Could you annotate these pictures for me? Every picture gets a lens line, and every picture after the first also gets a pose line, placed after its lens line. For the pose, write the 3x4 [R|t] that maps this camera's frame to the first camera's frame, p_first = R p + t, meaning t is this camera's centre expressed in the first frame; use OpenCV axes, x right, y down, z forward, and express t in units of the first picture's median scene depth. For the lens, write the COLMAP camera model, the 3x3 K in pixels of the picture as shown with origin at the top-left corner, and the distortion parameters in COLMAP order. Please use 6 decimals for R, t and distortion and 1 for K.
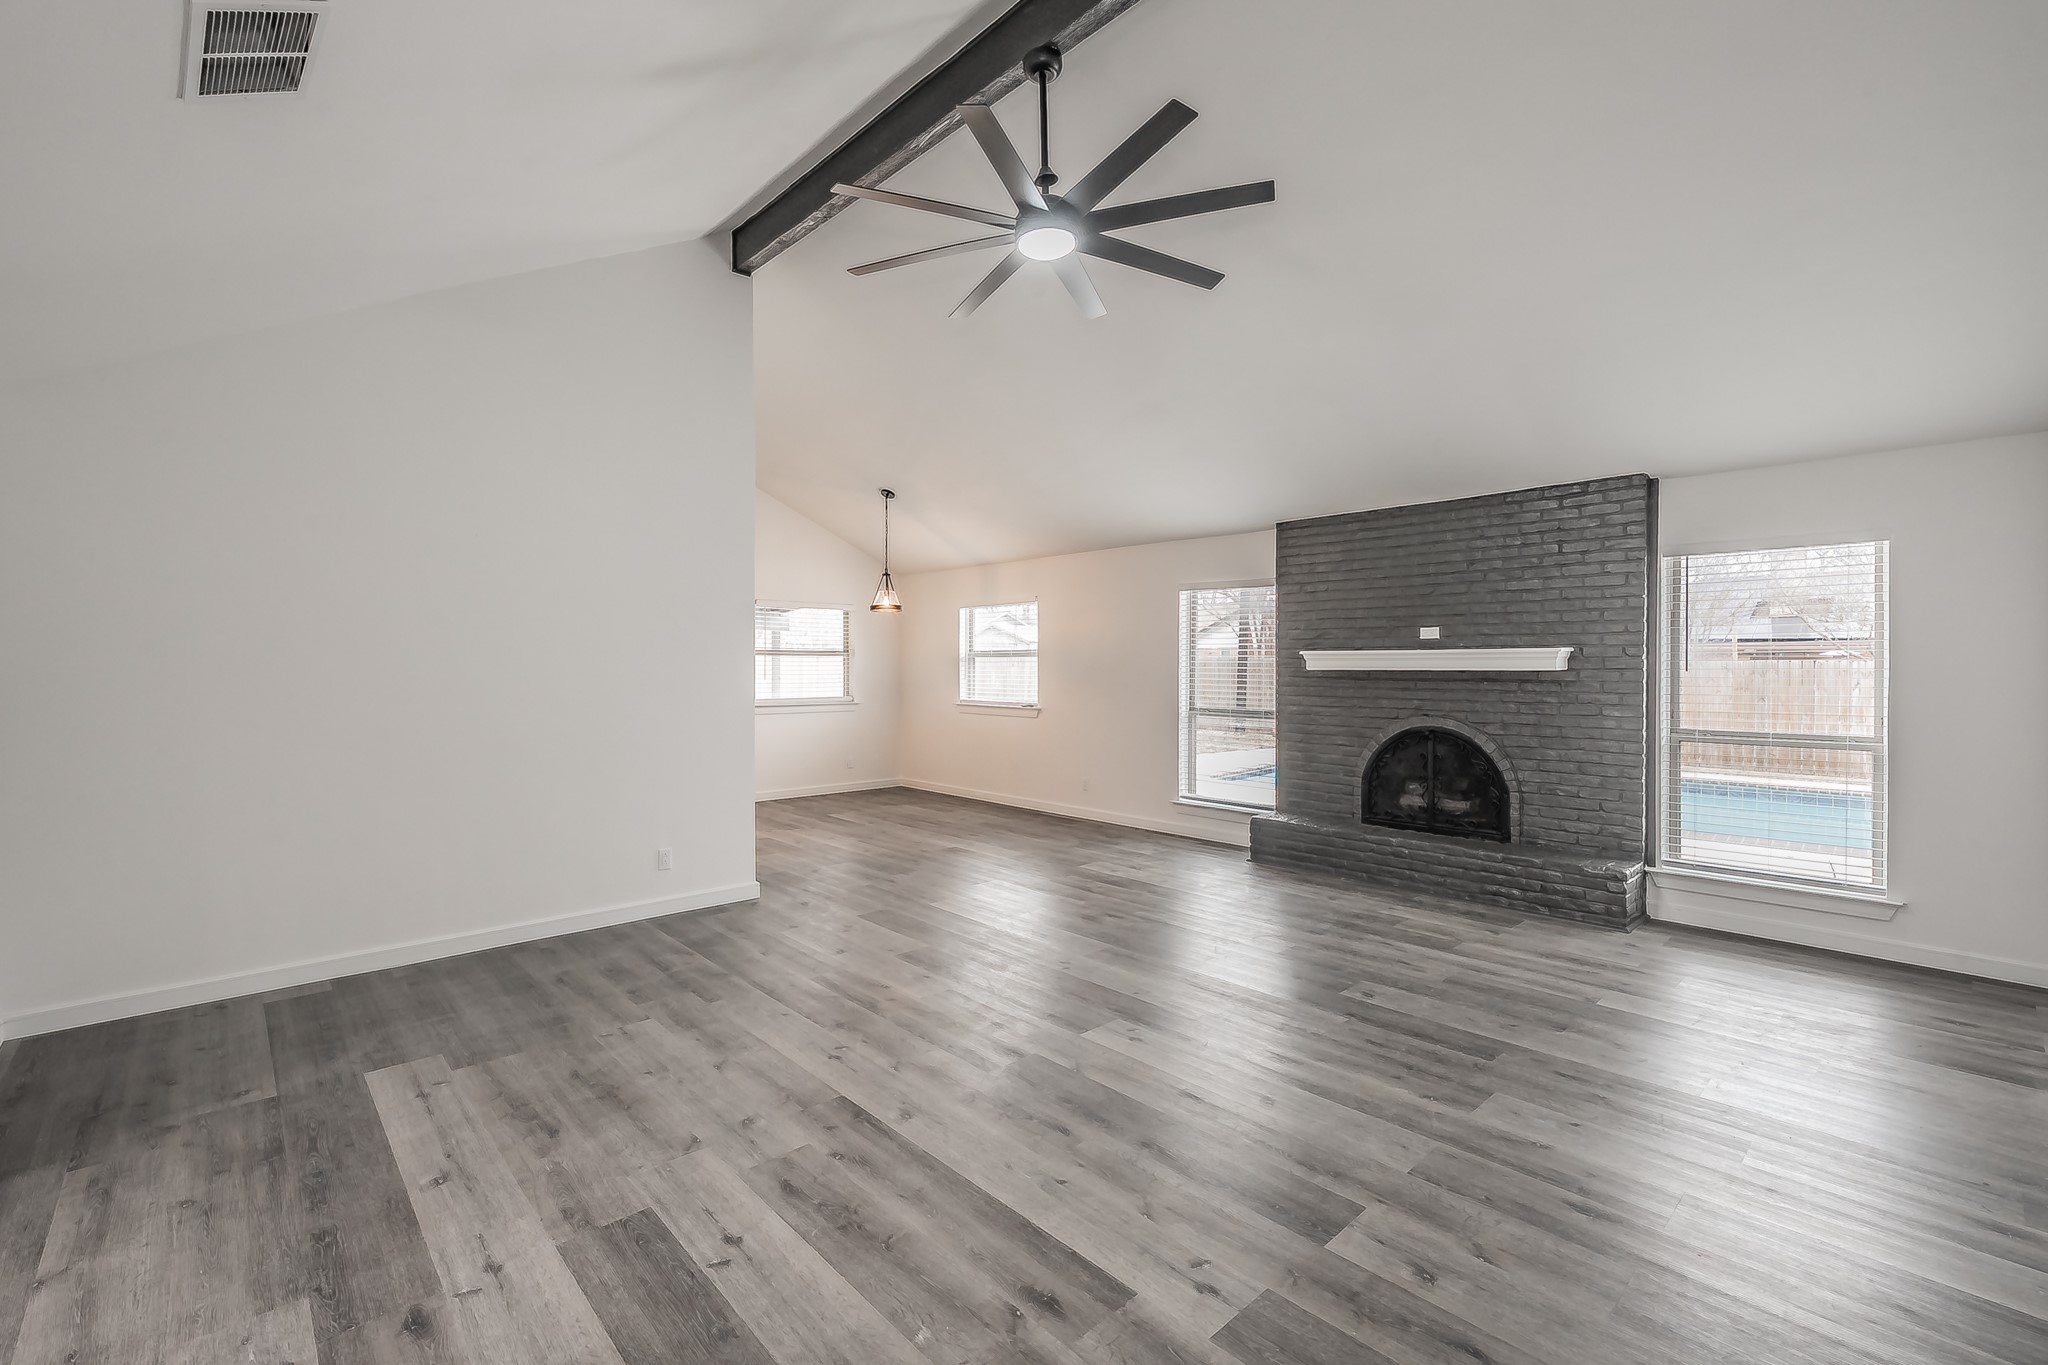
lens RADIAL K [[874.7, 0, 1011.8], [0, 874.7, 665.2], [0, 0, 1]] dist [-0.000194, -0.000035]
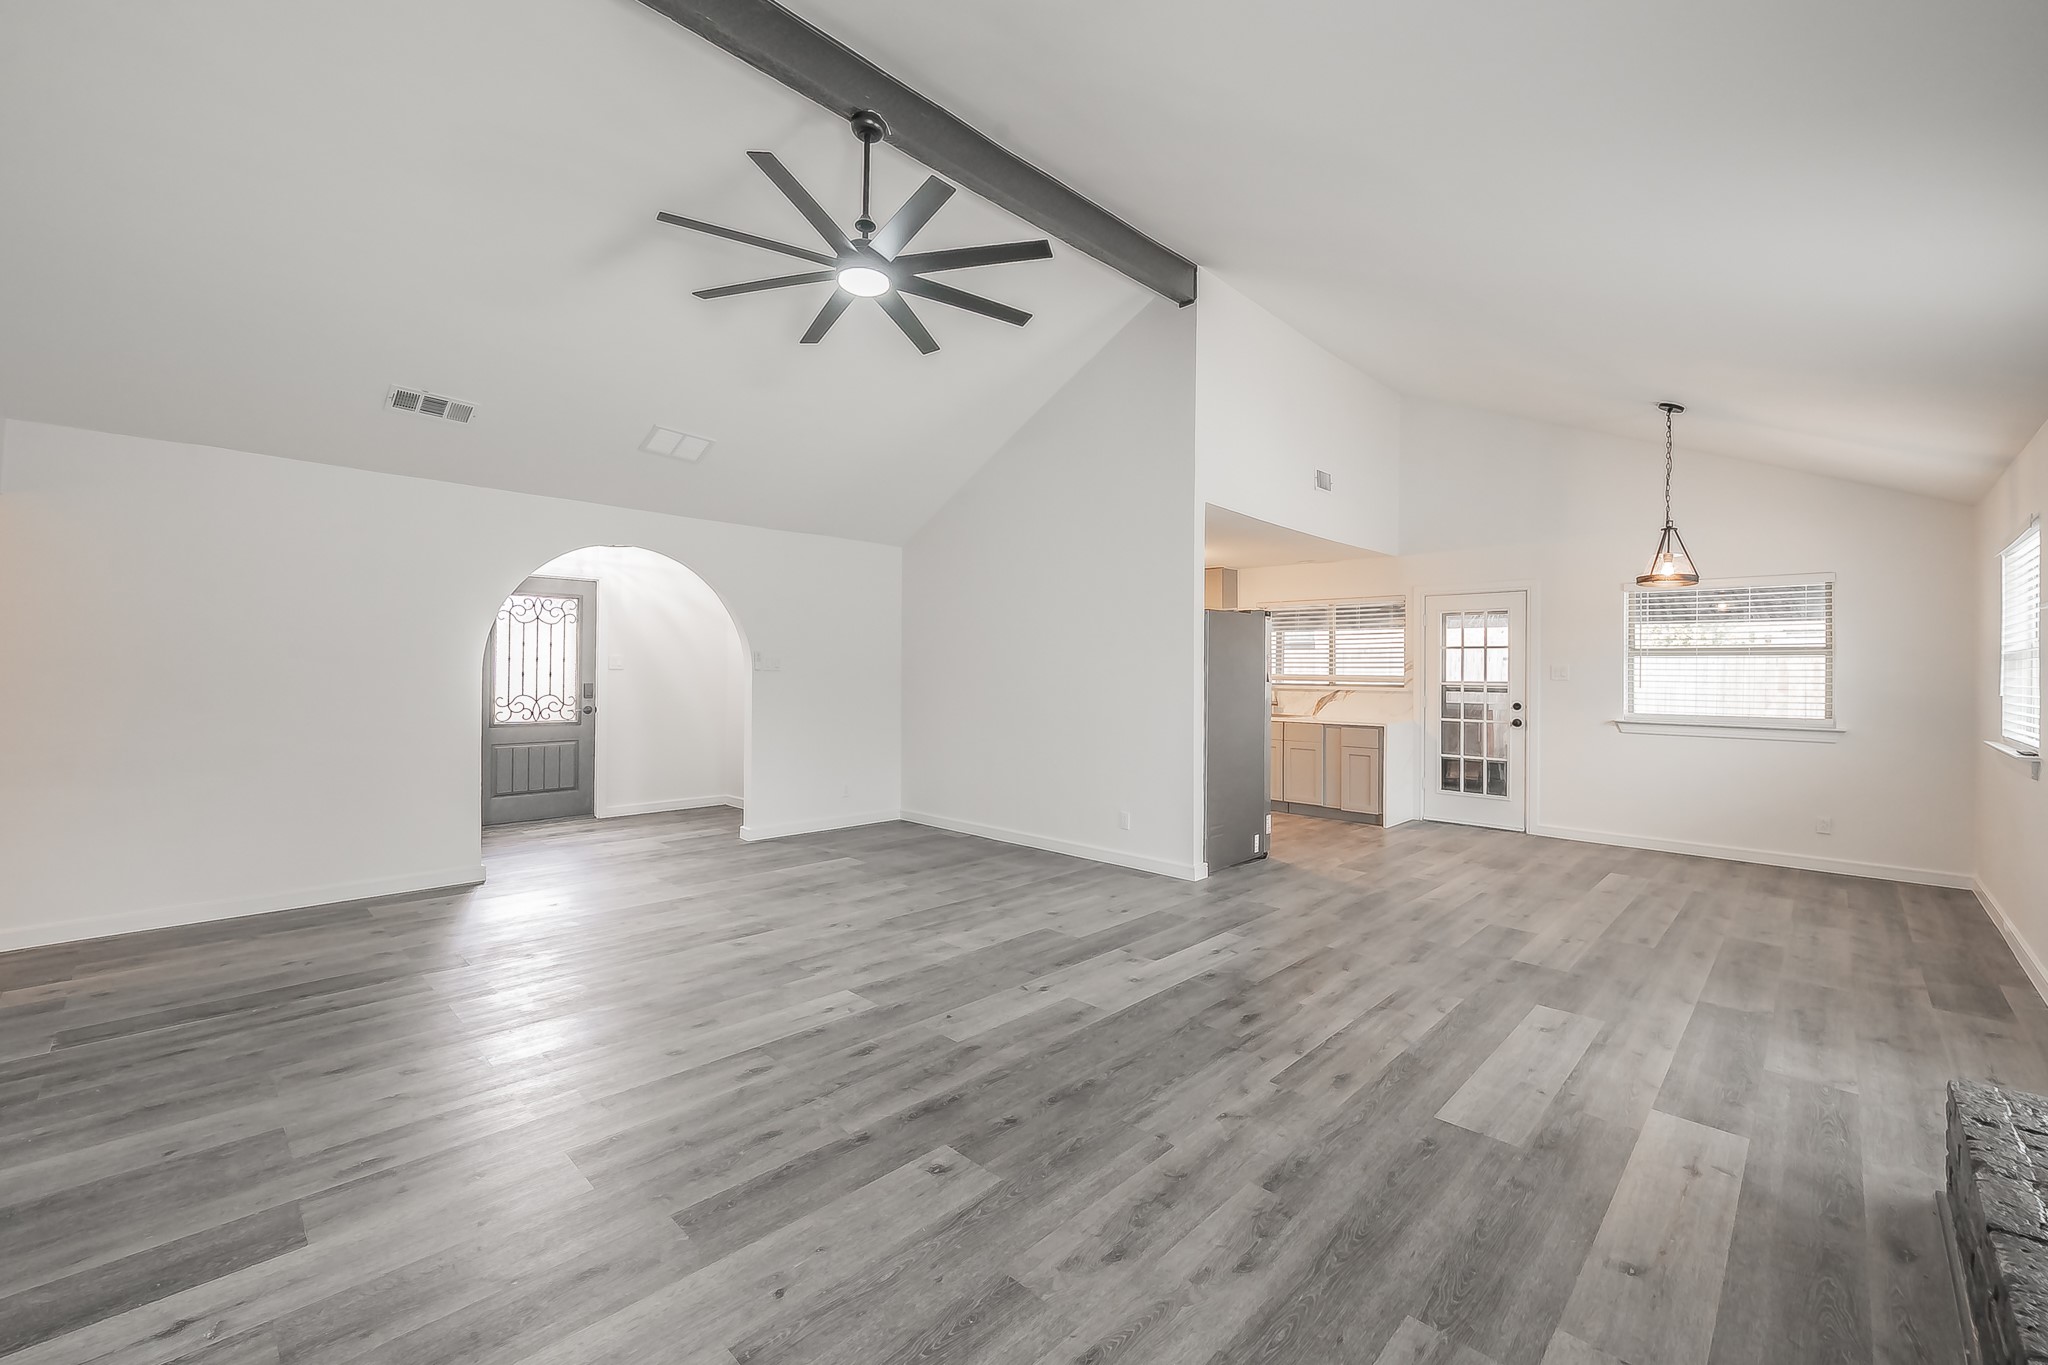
lens RADIAL K [[842.0, 0, 1014.4], [0, 842.0, 665.5], [0, 0, 1]] dist [0.000957, 0.000320]
pose [[0.052204, -0.009082, -0.998595, 0.891022], [-0.009269, 0.999911, -0.009579, 0.018787], [0.998593, 0.009756, 0.052115, 0.894910]]
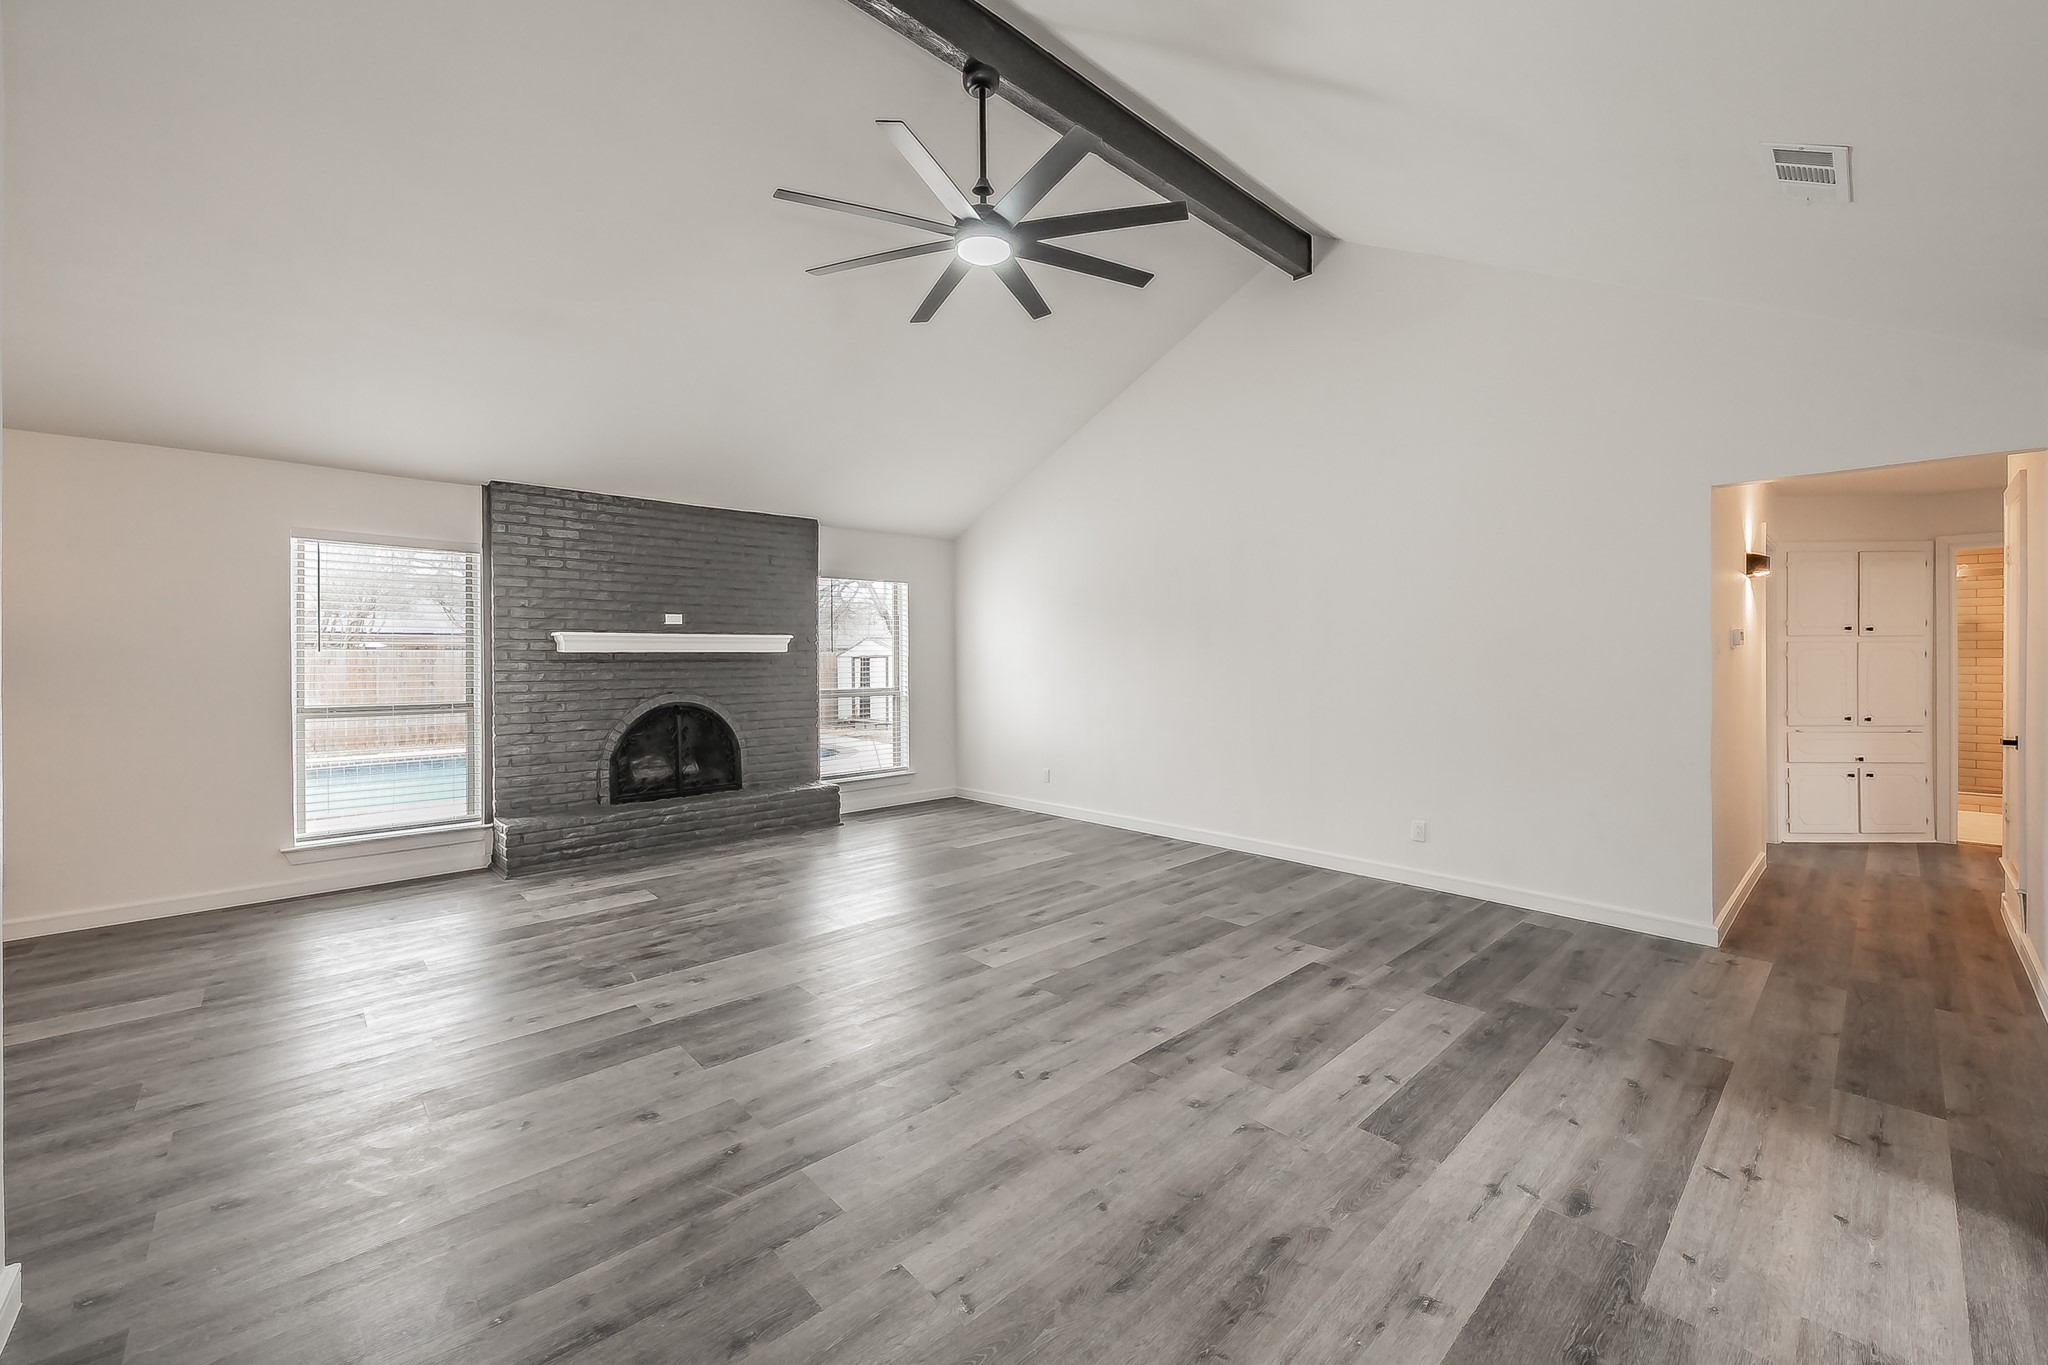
lens RADIAL K [[799.3, 0, 1027.3], [0, 799.3, 659.3], [0, 0, 1]] dist [0.001056, 0.000185]
pose [[-0.002155, -0.006025, 0.999980, -0.743890], [0.002872, 0.999978, 0.006031, 0.012834], [-0.999994, 0.002885, -0.002138, 0.744234]]
